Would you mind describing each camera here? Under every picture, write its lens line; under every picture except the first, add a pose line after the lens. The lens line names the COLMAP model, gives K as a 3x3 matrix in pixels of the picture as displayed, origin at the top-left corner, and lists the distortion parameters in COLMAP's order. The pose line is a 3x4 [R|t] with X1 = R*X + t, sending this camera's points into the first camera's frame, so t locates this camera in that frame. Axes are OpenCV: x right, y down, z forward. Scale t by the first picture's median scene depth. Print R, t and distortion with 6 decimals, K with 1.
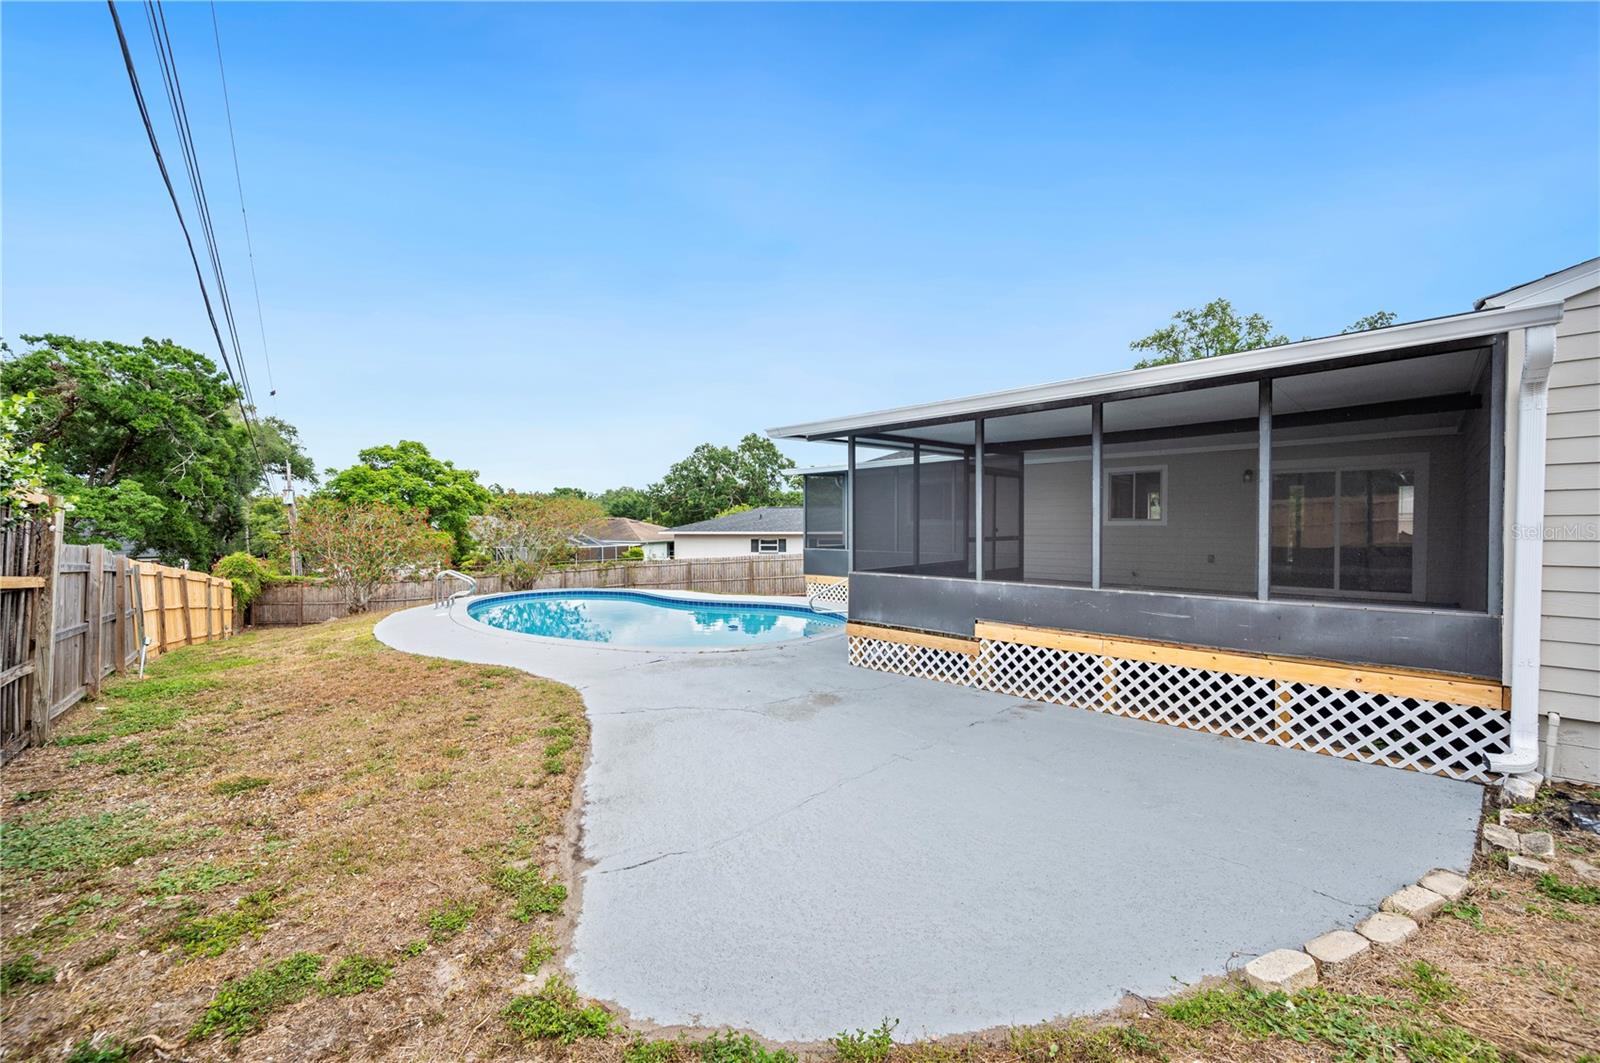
lens RADIAL K [[627.9, 0, 801.3], [0, 627.9, 541.2], [0, 0, 1]] dist [-0.000016, 0.000082]
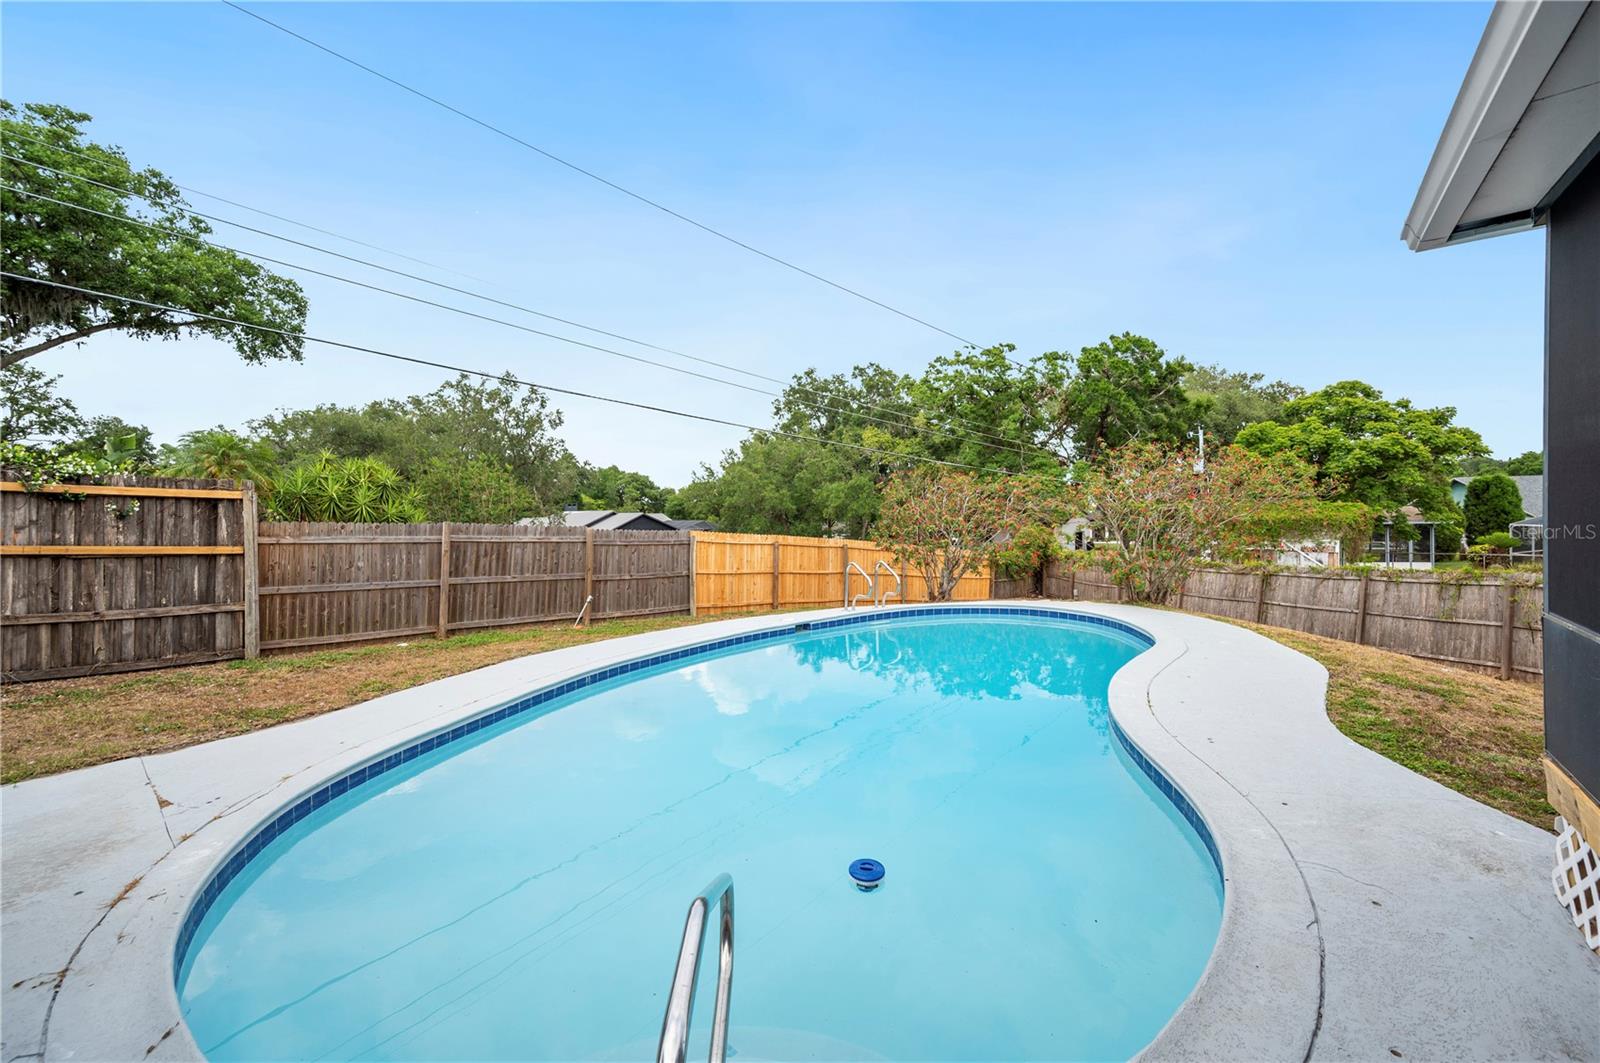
lens RADIAL K [[640.6, 0, 806.6], [0, 640.6, 505.2], [0, 0, 1]] dist [0.000111, 0.000101]
pose [[0.128074, 0.001023, -0.991764, 0.052945], [-0.007443, 0.999972, 0.000070, -0.005614], [0.991737, 0.007372, 0.128078, 0.242162]]
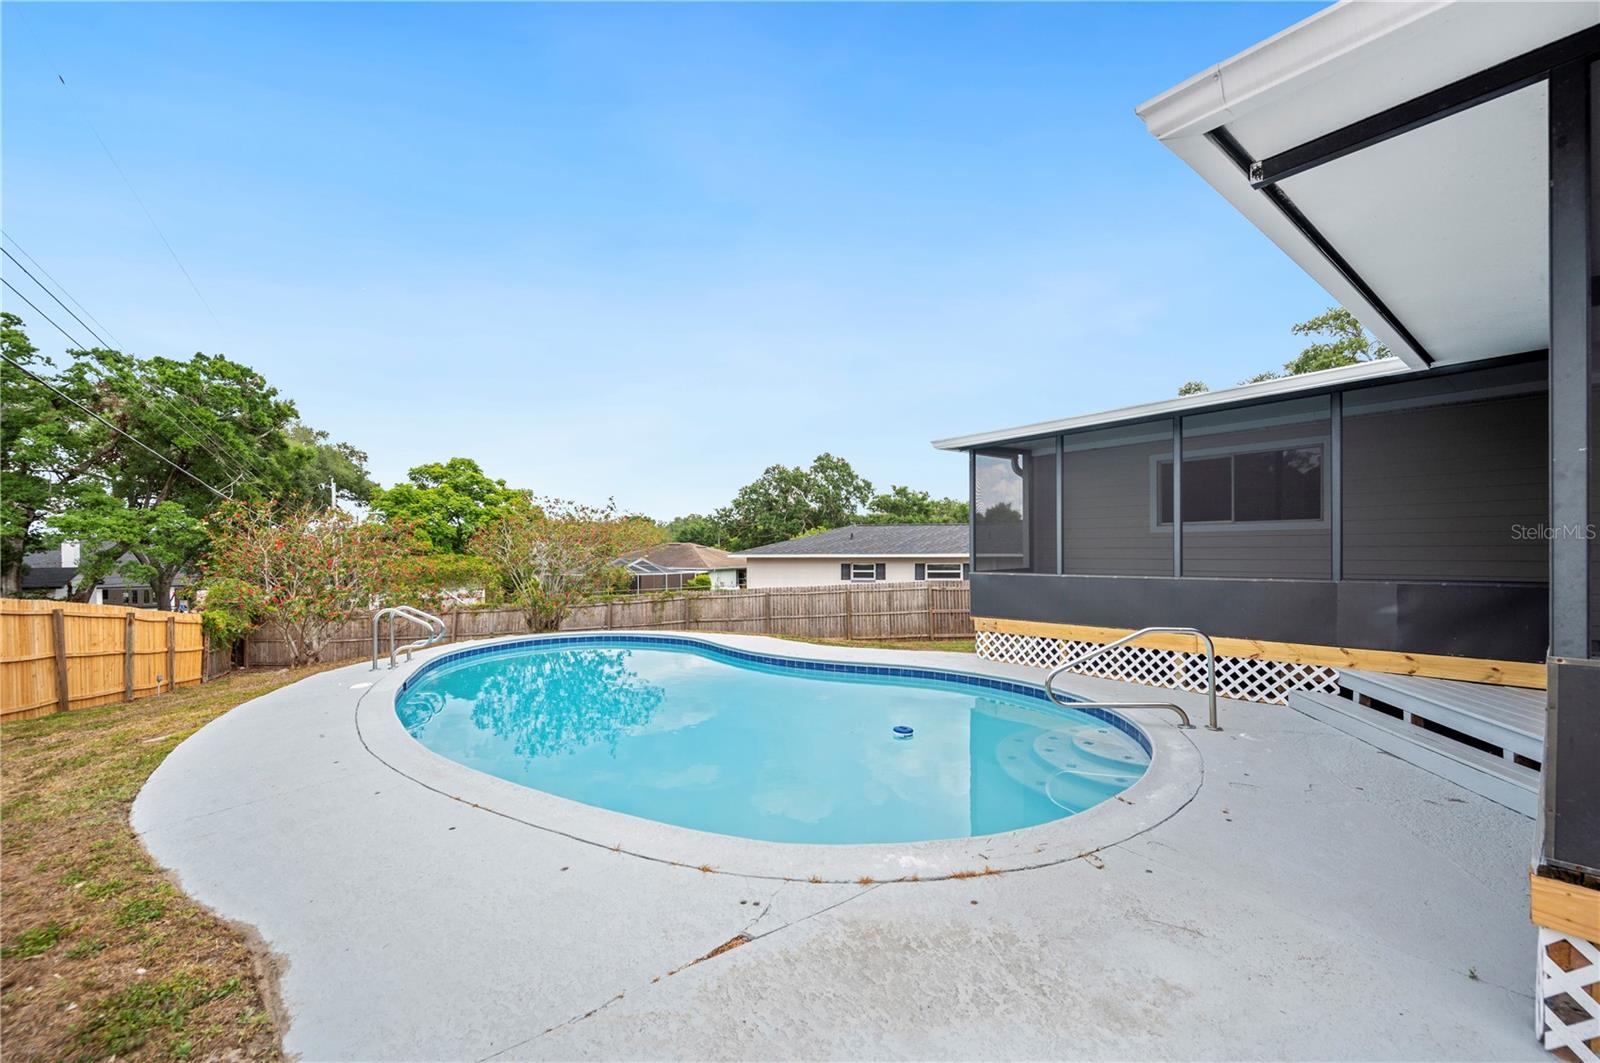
lens RADIAL K [[643.5, 0, 797.2], [0, 643.5, 556.7], [0, 0, 1]] dist [-0.000642, 0.000155]
pose [[0.993514, -0.002321, -0.113686, -0.028156], [0.000061, 0.999803, -0.019871, 0.002768], [0.113709, 0.019735, 0.993318, 0.118443]]
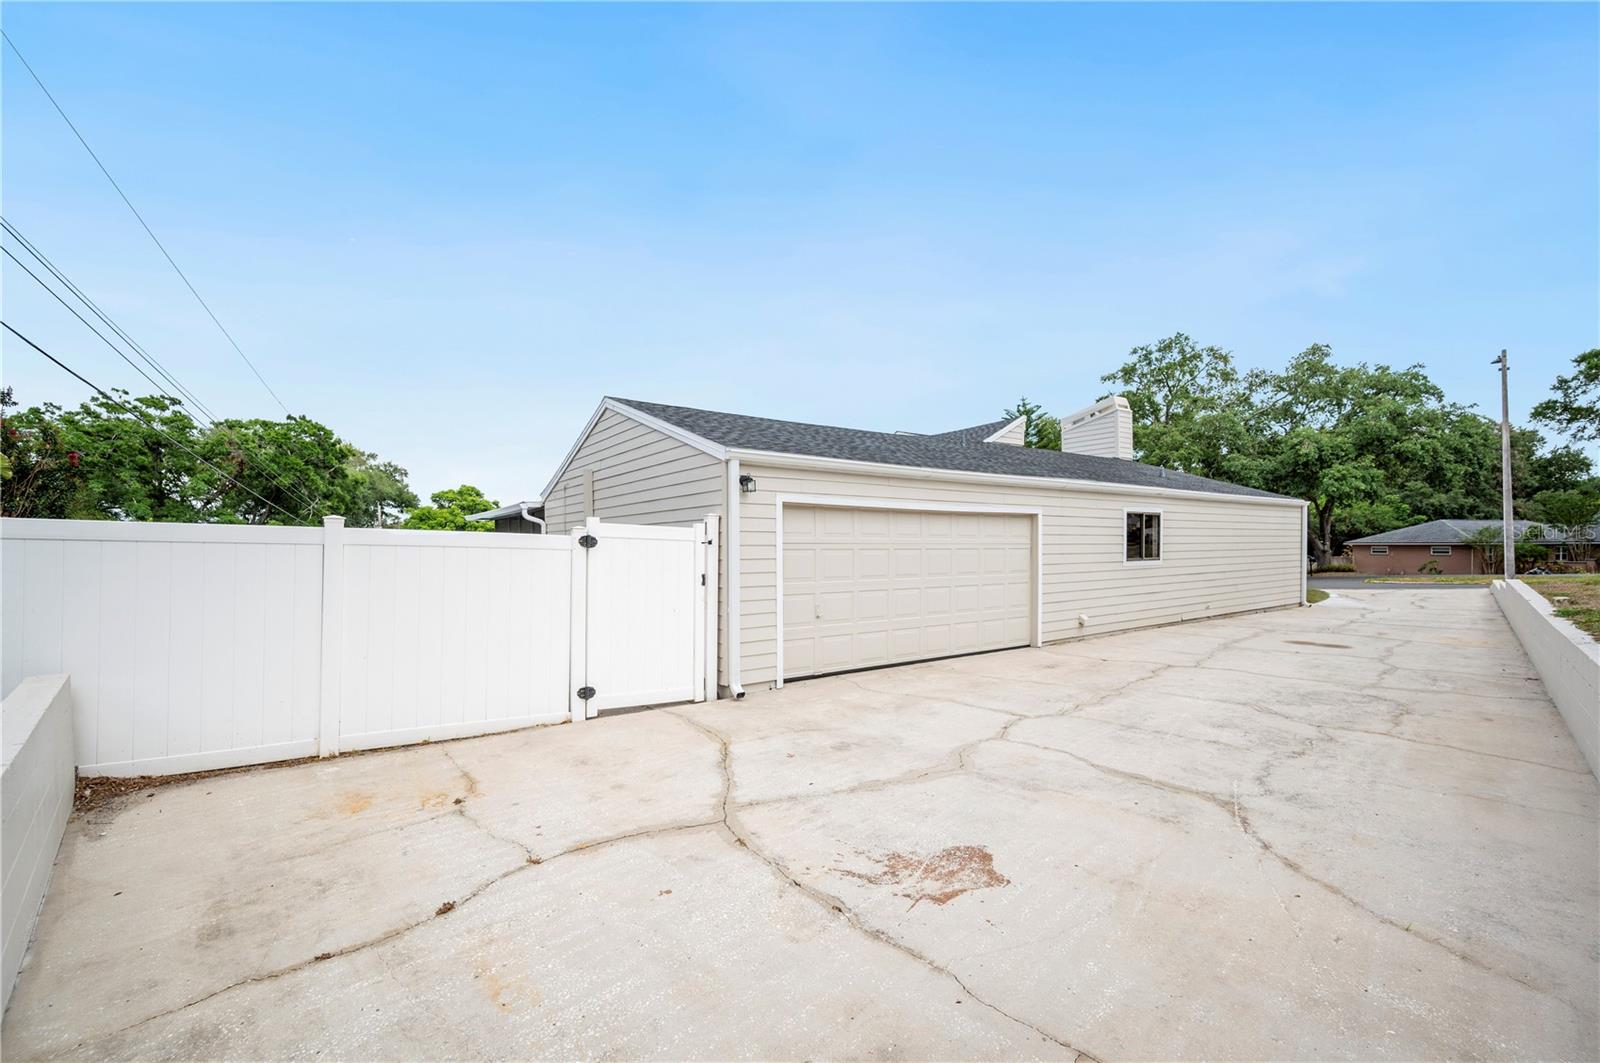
lens RADIAL K [[643.5, 0, 797.2], [0, 643.5, 556.7], [0, 0, 1]] dist [-0.000642, 0.000155]
pose [[0.985908, 0.000795, -0.167287, 0.237741], [-0.002331, 0.999957, -0.008986, -0.004741], [0.167273, 0.009249, 0.985867, -0.162673]]
